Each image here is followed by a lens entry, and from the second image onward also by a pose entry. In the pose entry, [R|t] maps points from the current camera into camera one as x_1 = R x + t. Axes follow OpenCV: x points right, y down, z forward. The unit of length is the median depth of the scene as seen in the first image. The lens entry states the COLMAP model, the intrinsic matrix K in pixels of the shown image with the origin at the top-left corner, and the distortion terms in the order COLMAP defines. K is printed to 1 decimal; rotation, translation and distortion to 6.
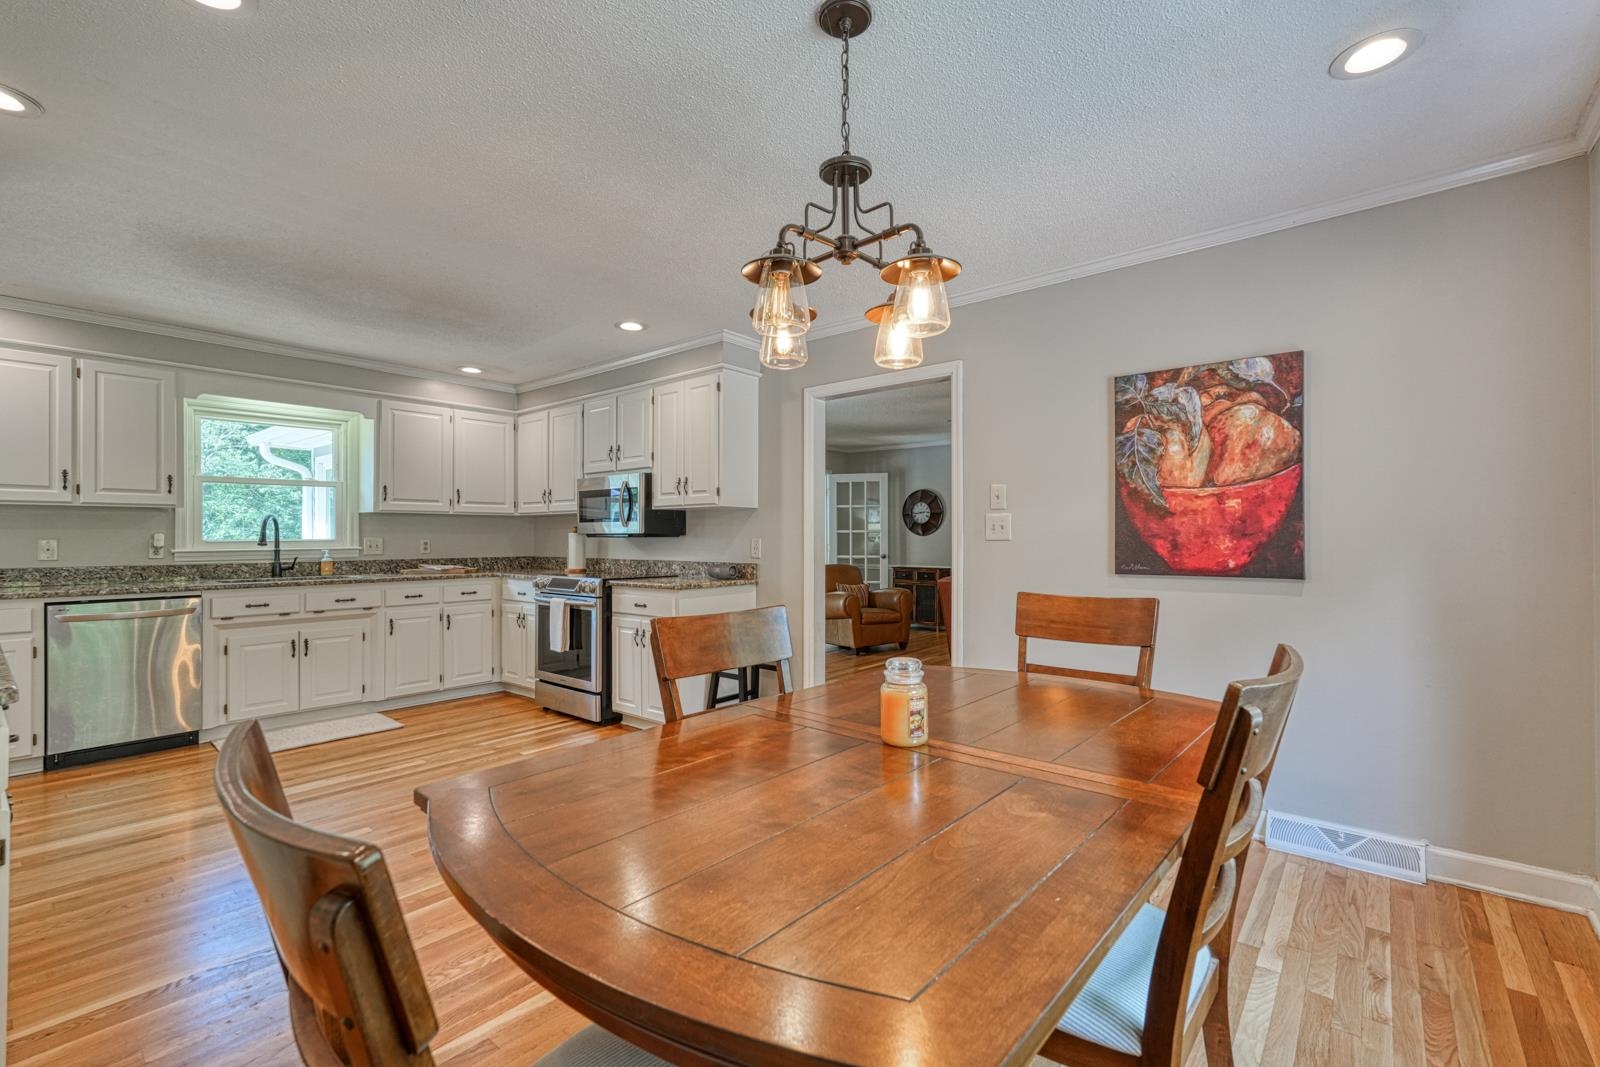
lens RADIAL K [[700.2, 0, 800.7], [0, 700.2, 533.0], [0, 0, 1]] dist [0.001291, 0.000326]
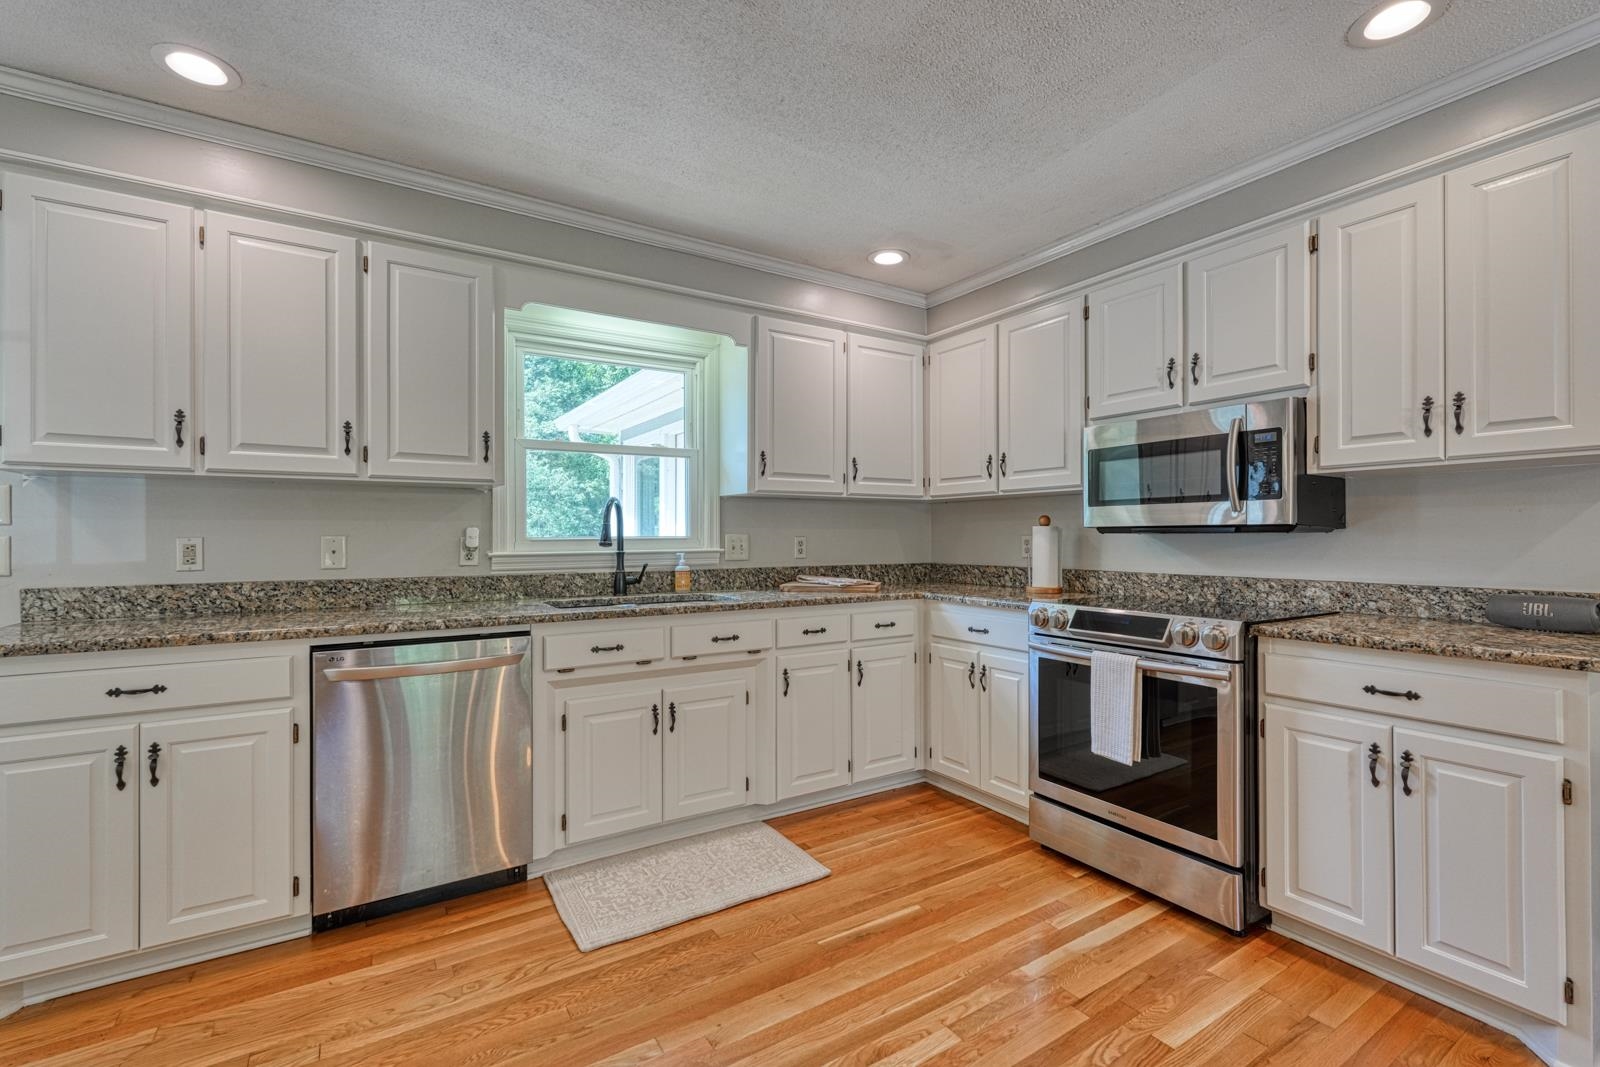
lens RADIAL K [[700.2, 0, 796.3], [0, 700.2, 532.7], [0, 0, 1]] dist [0.001291, 0.000326]
pose [[0.951329, -0.001142, -0.308174, -0.478419], [0.001541, 0.999998, 0.001051, 0.006256], [0.308172, -0.001475, 0.951330, 0.528484]]
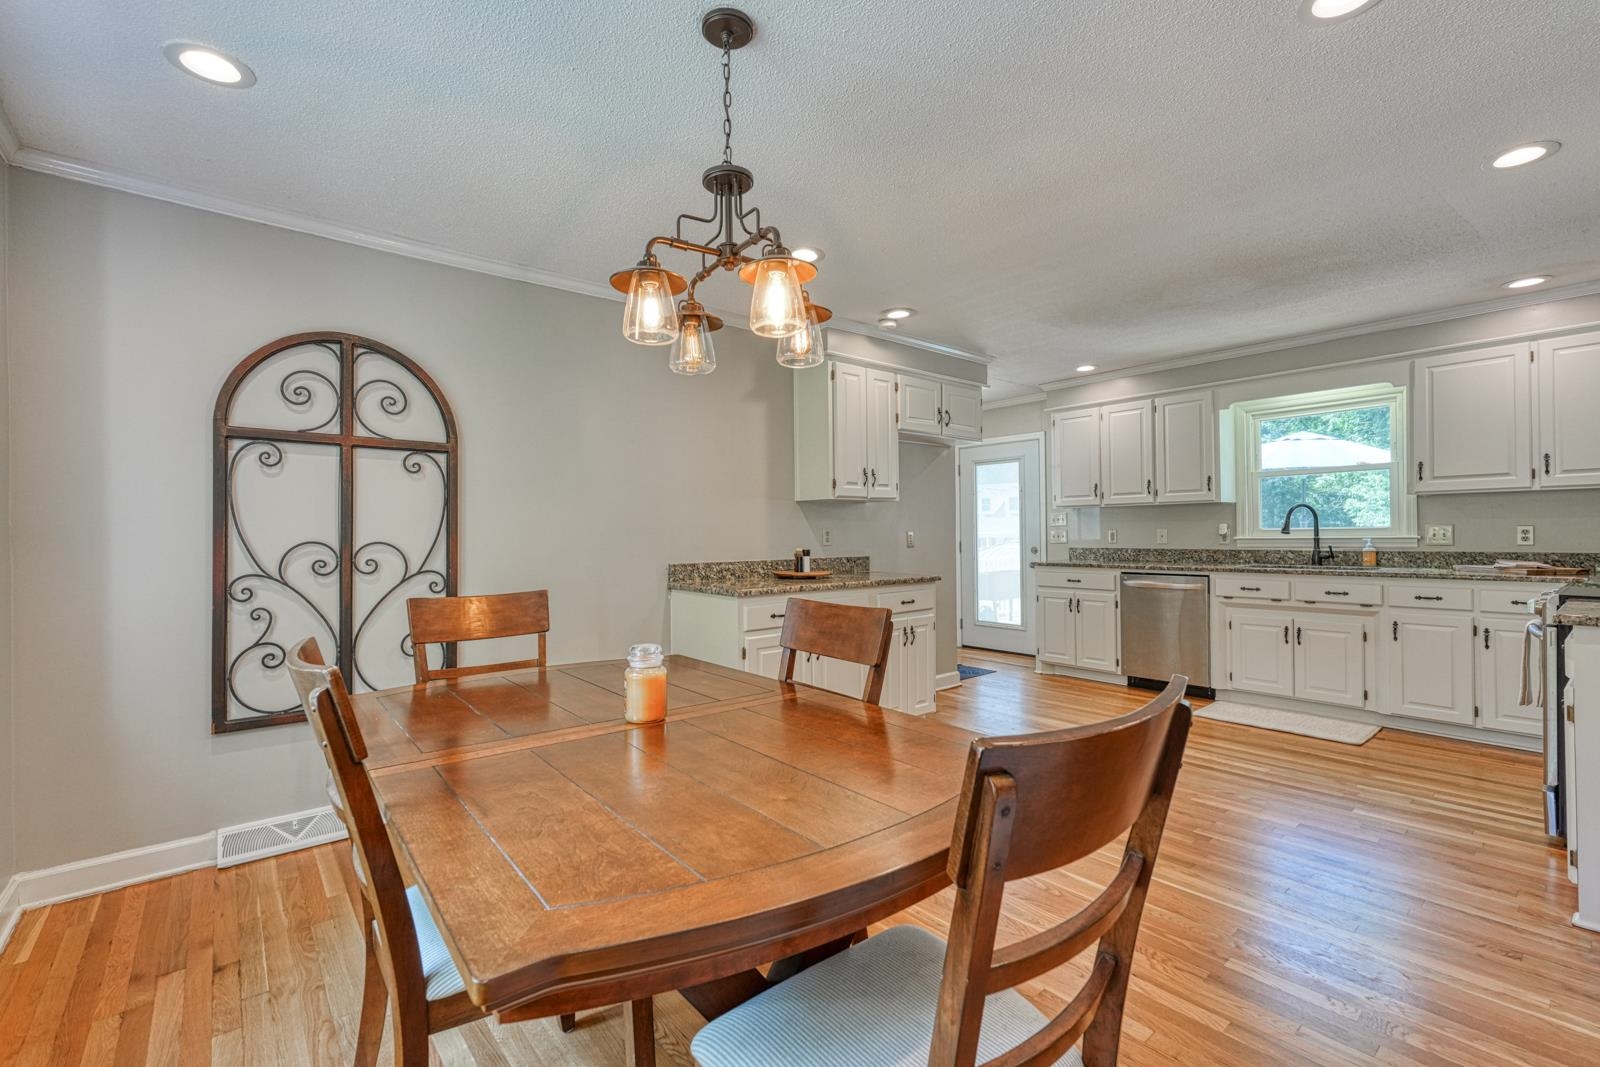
lens RADIAL K [[700.2, 0, 805.3], [0, 700.2, 529.7], [0, 0, 1]] dist [0.001291, 0.000326]
pose [[-0.176510, -0.000010, -0.984299, 0.455926], [0.017369, 0.999844, -0.003125, 0.002900], [0.984146, -0.017648, -0.176482, 0.553490]]
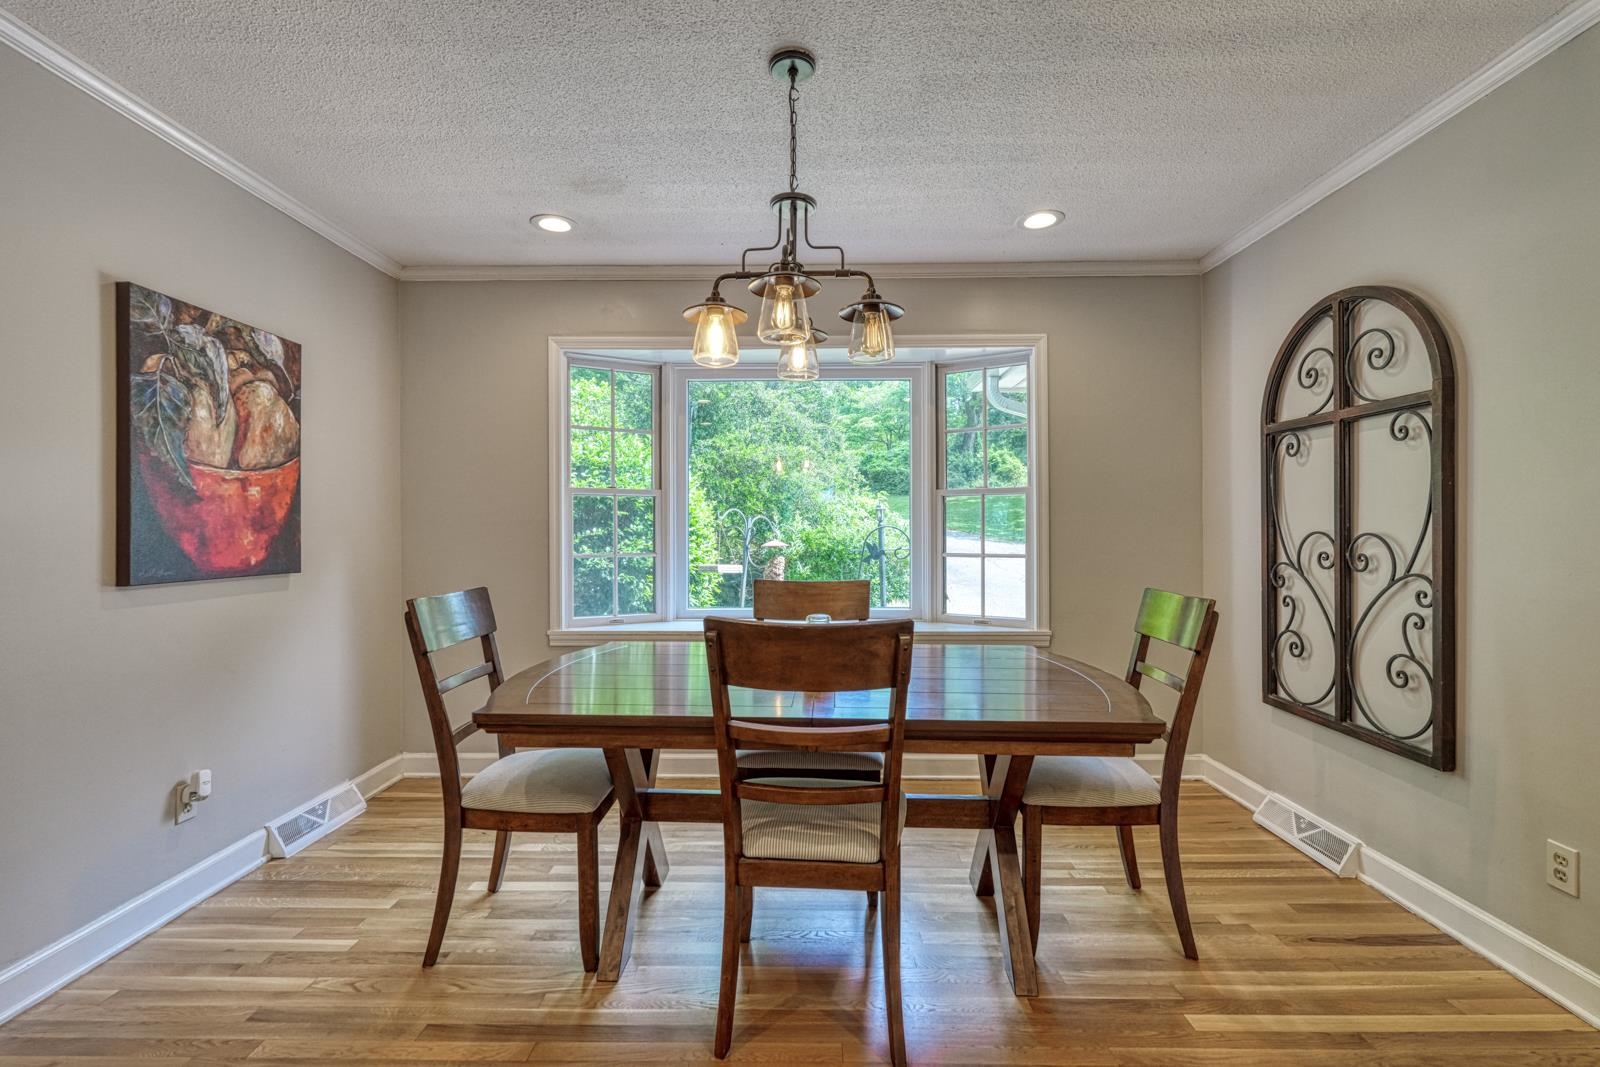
lens RADIAL K [[700.2, 0, 790.8], [0, 700.2, 529.4], [0, 0, 1]] dist [0.001291, 0.000326]
pose [[-0.624410, 0.007335, 0.781063, -0.345928], [-0.001547, 0.999942, -0.010628, 0.009636], [-0.781096, -0.007844, -0.624362, 0.733685]]
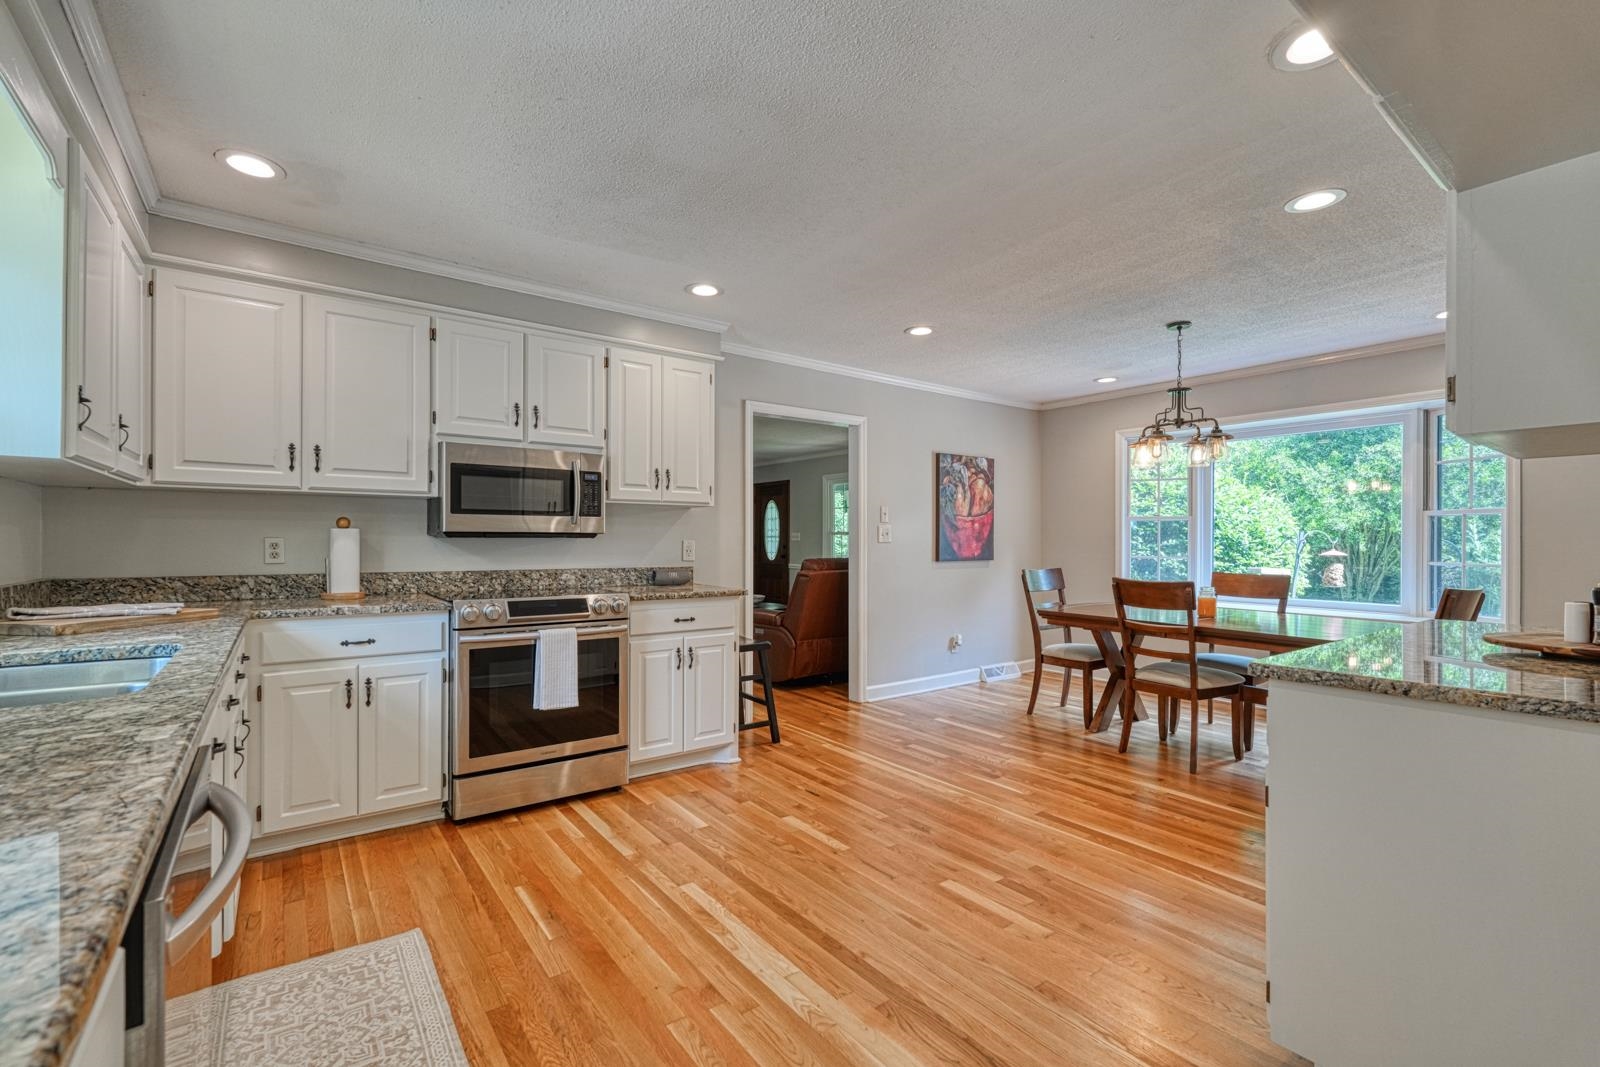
lens RADIAL K [[700.2, 0, 806.5], [0, 700.2, 539.6], [0, 0, 1]] dist [0.001291, 0.000326]
pose [[0.233168, 0.004140, 0.972428, -1.101834], [-0.012752, 0.999918, -0.001199, 0.006670], [-0.972353, -0.012121, 0.233201, 0.721318]]
